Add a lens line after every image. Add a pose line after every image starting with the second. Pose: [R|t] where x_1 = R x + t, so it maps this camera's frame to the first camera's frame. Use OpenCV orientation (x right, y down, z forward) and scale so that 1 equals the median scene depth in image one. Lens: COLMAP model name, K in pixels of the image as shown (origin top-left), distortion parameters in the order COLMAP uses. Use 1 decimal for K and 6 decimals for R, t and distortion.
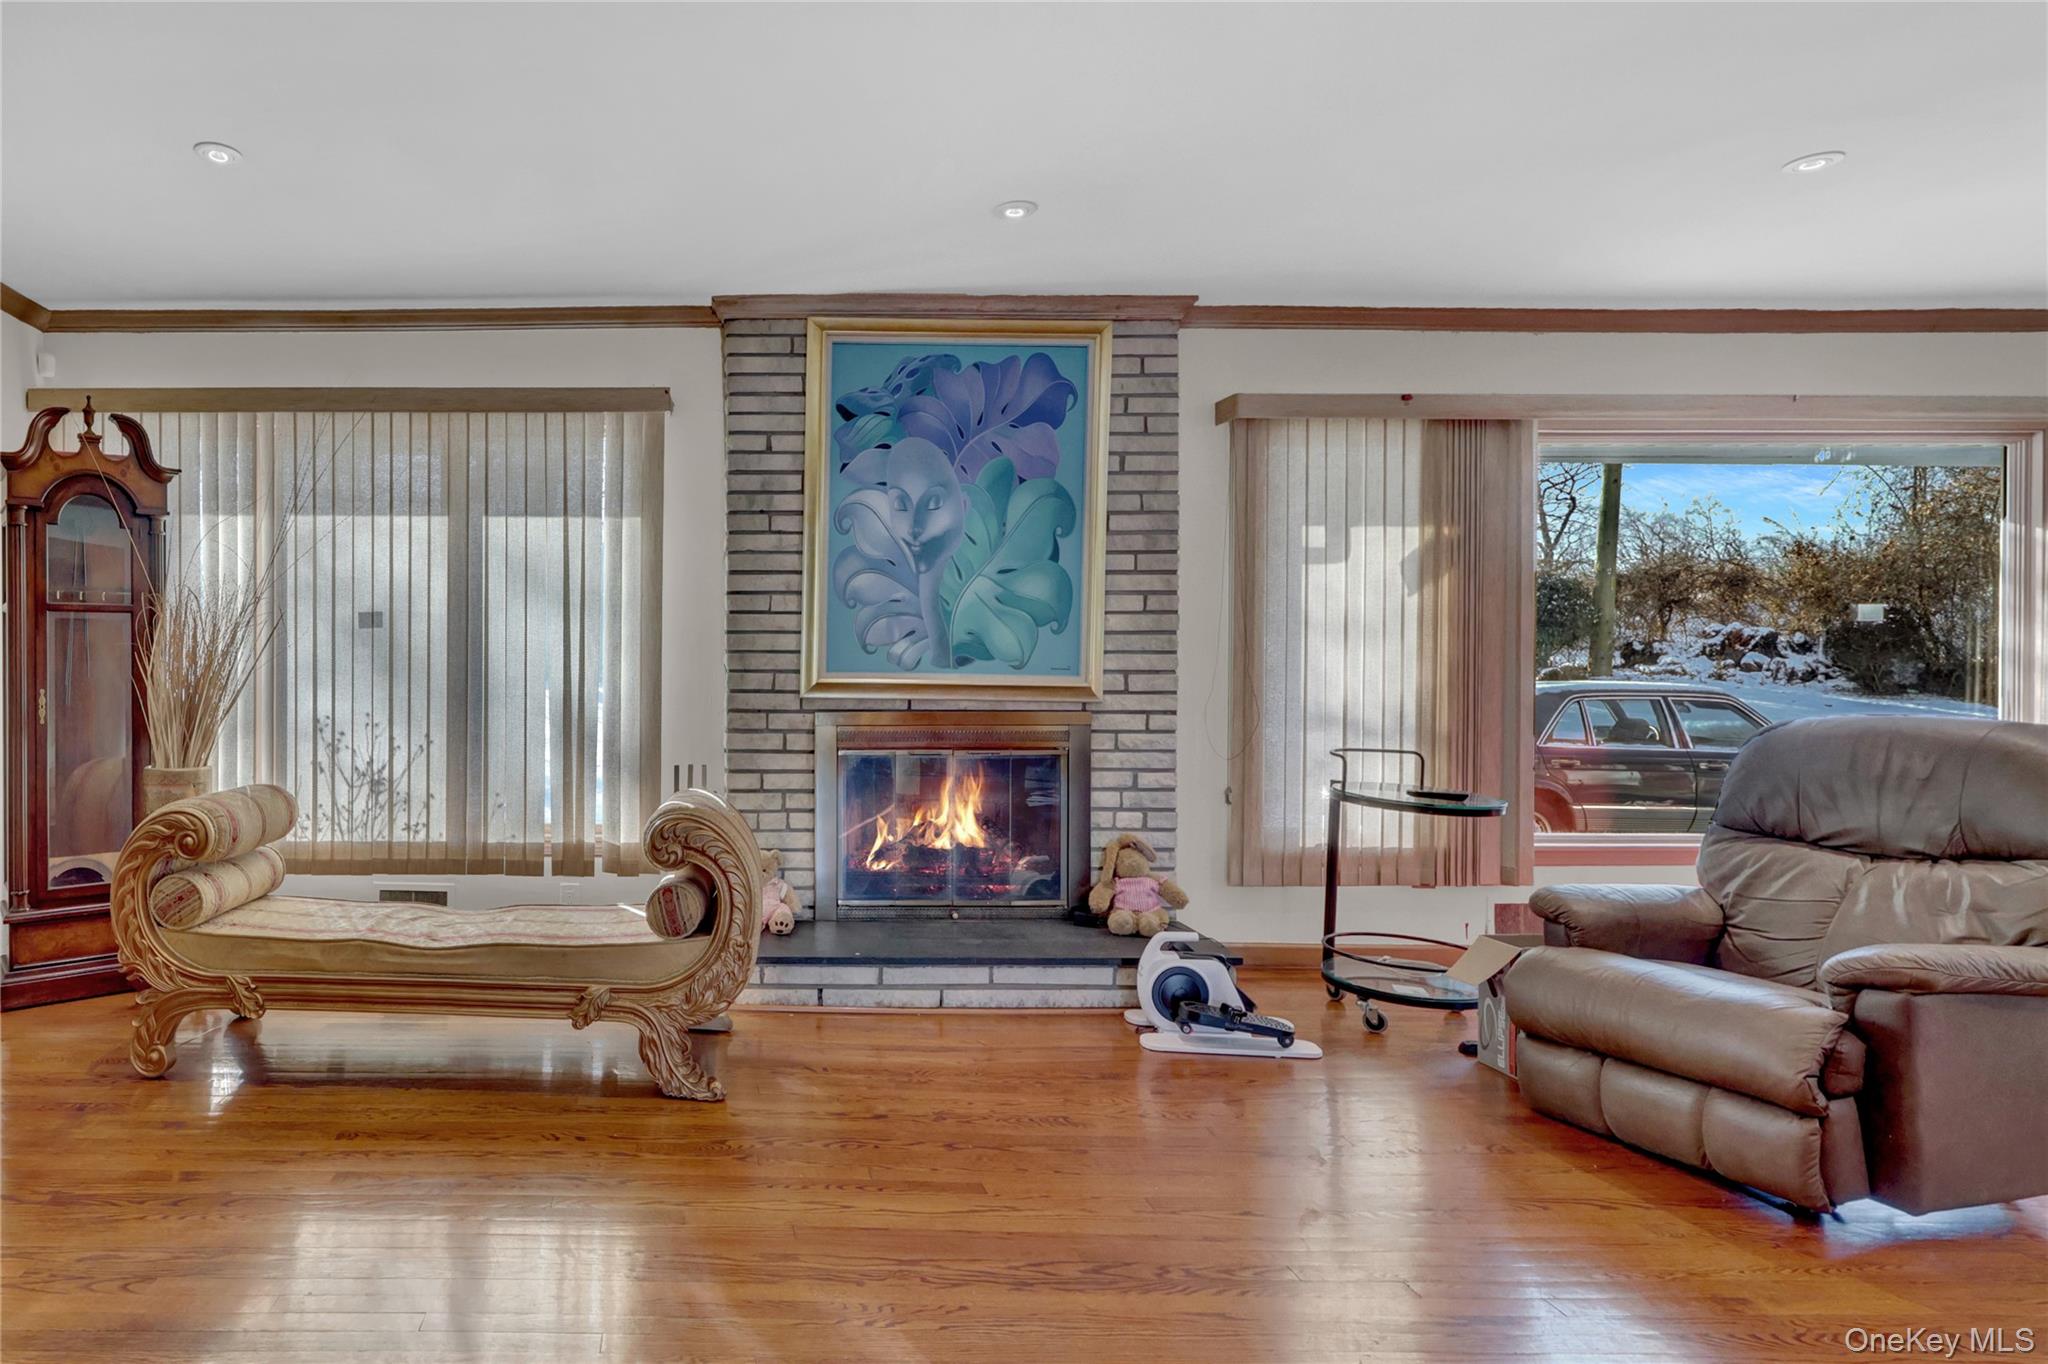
lens RADIAL K [[1139.4, 0, 1024.9], [0, 1139.4, 675.9], [0, 0, 1]] dist [-0.001279, 0.000116]
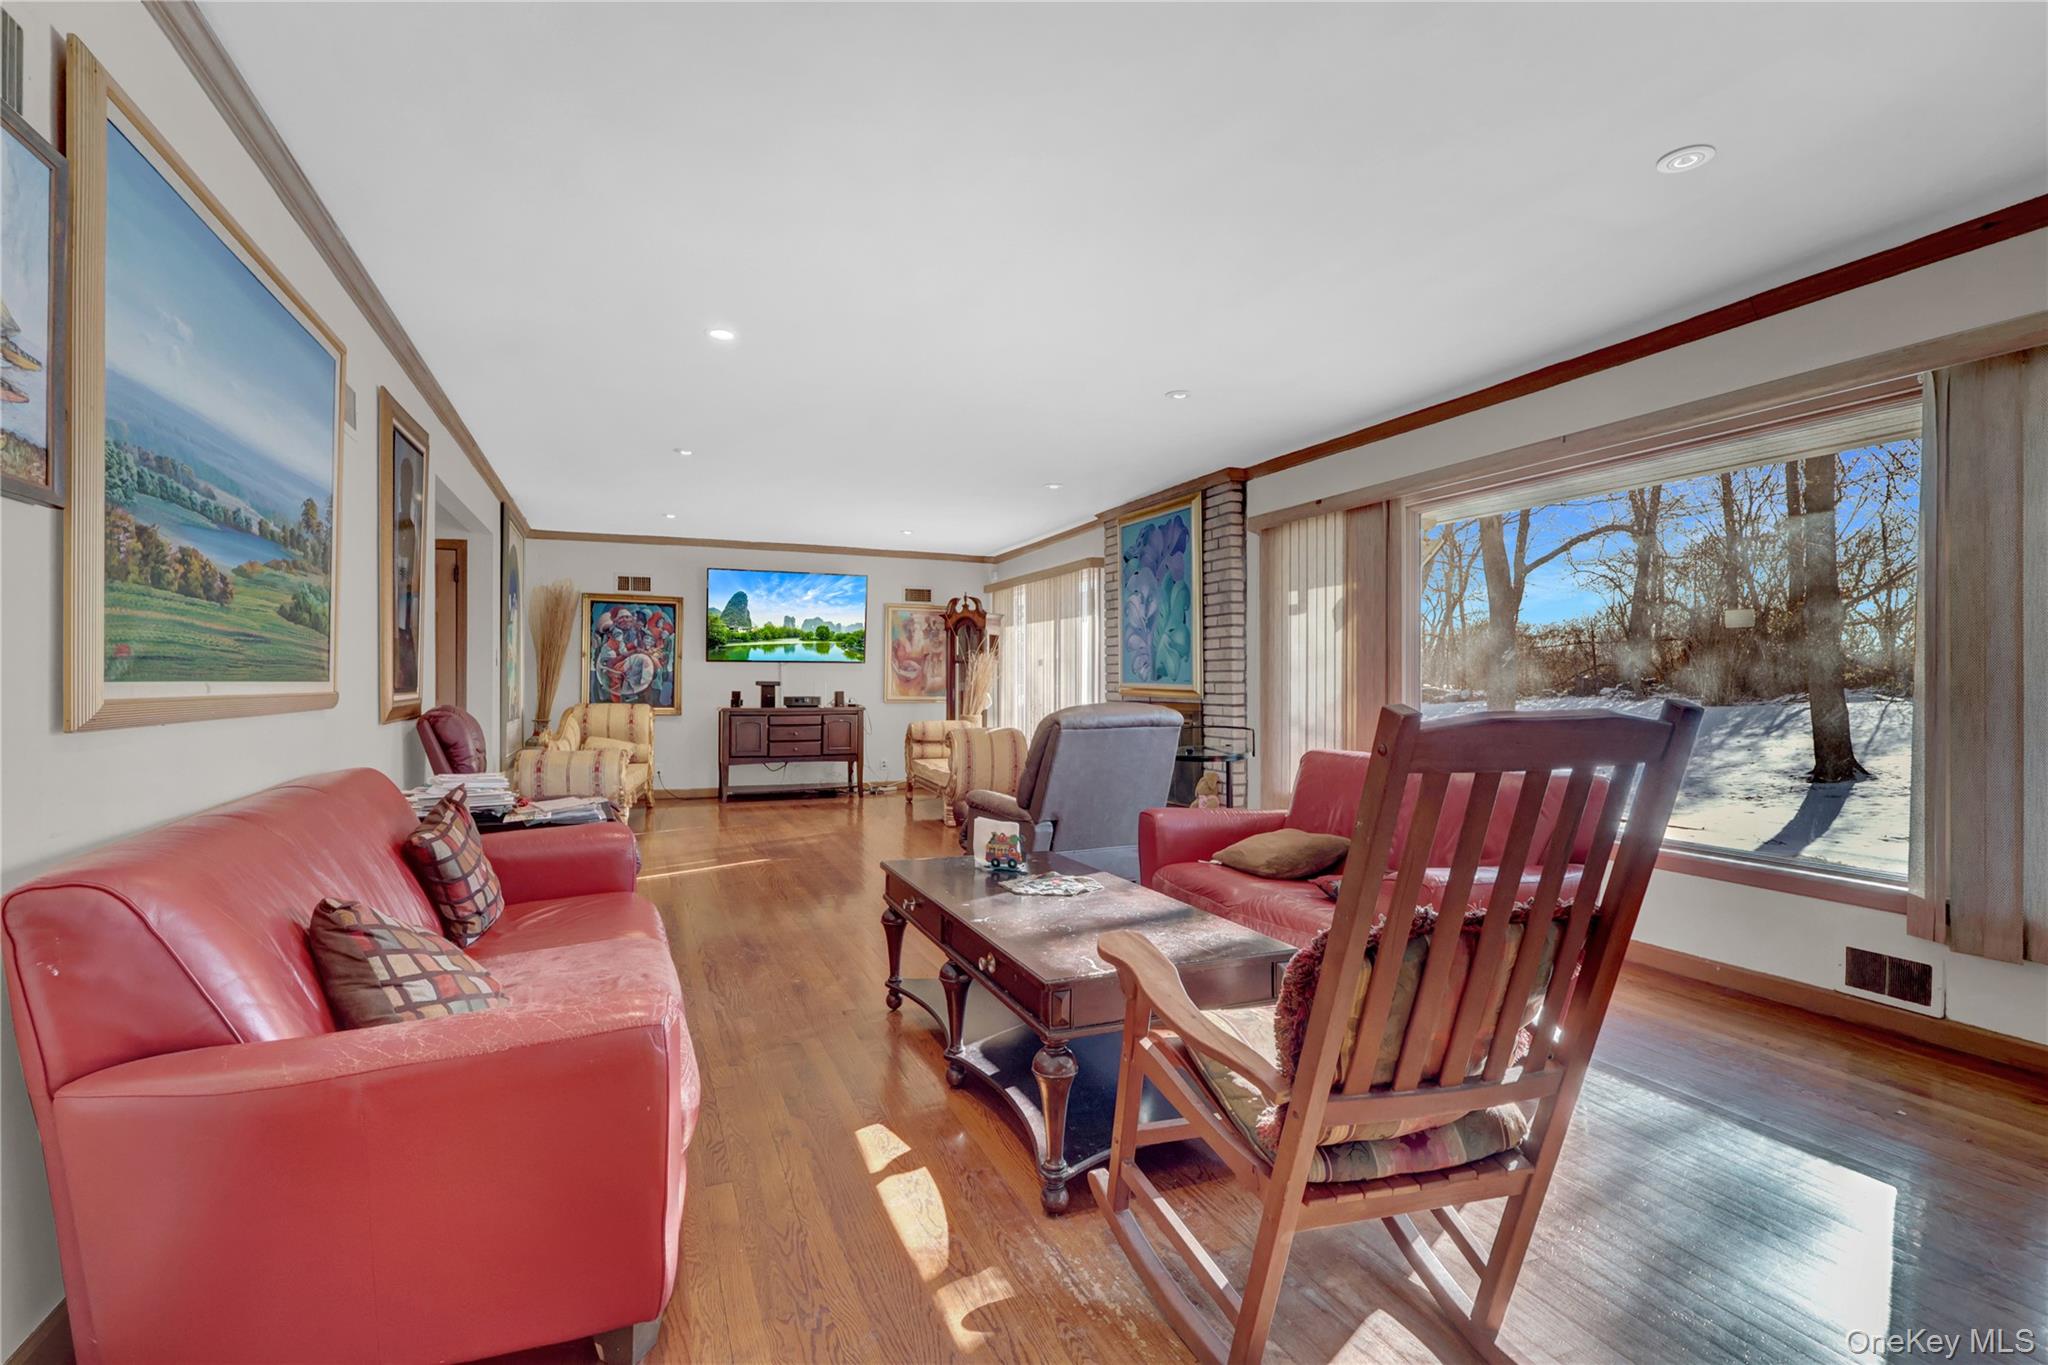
lens RADIAL K [[959.5, 0, 1021.5], [0, 959.5, 683.0], [0, 0, 1]] dist [-0.004242, 0.002479]
pose [[0.384777, -0.002227, -0.923007, 1.445749], [-0.004034, 0.999983, -0.004094, 0.005192], [0.923001, 0.005298, 0.384762, 0.148142]]
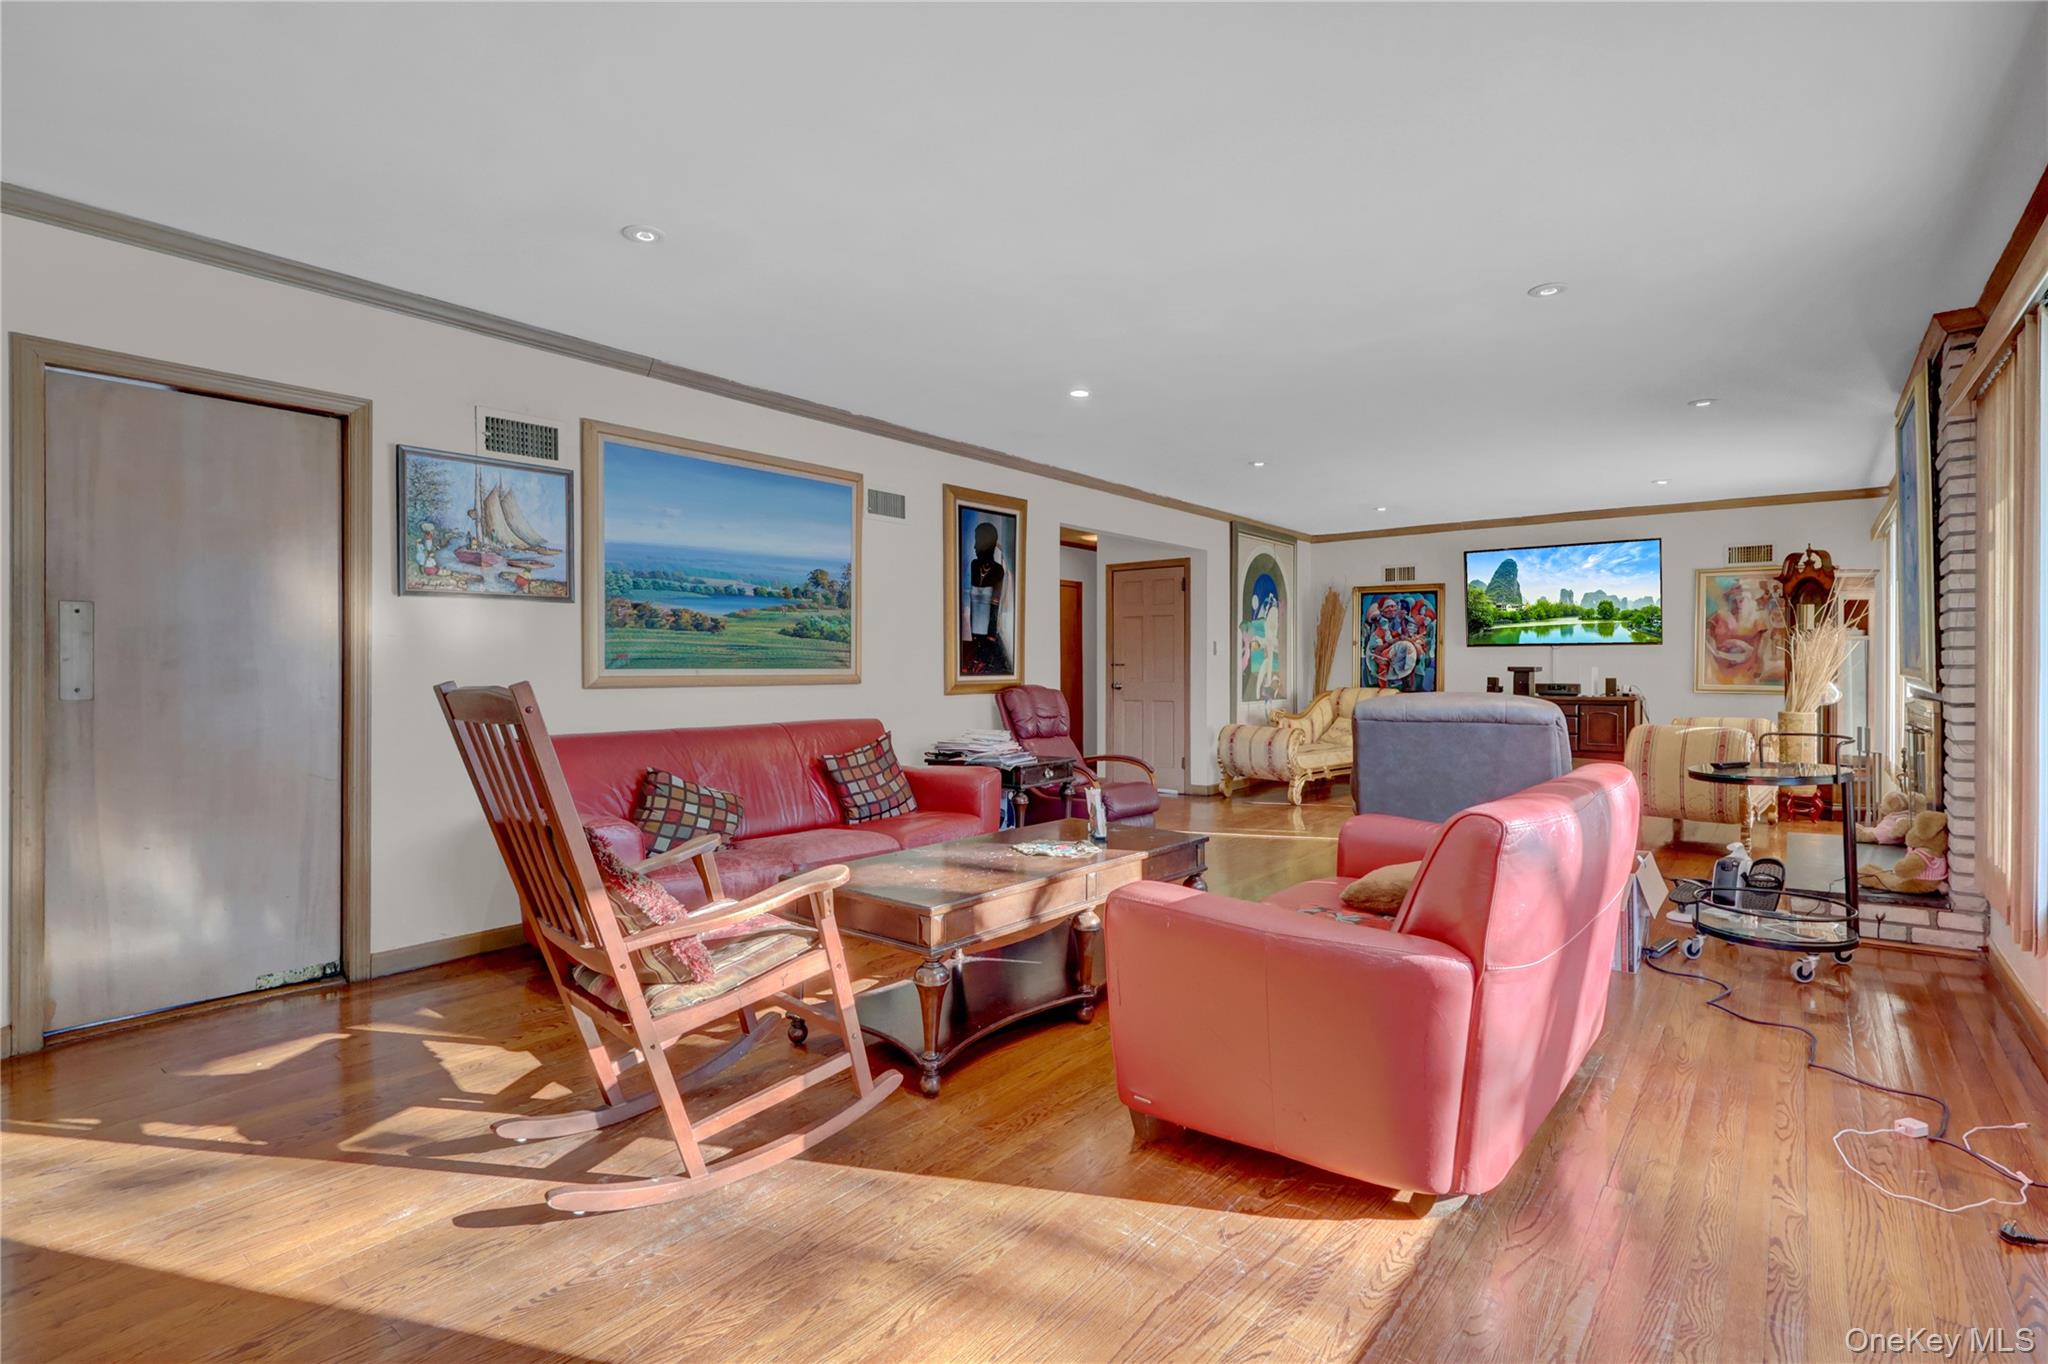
lens RADIAL K [[959.5, 0, 1020.8], [0, 959.5, 674.7], [0, 0, 1]] dist [-0.004242, 0.002479]
pose [[-0.622259, 0.002809, -0.782806, 1.440608], [-0.004027, 0.999969, 0.006789, 0.001780], [0.782801, 0.007377, -0.622228, 0.916838]]
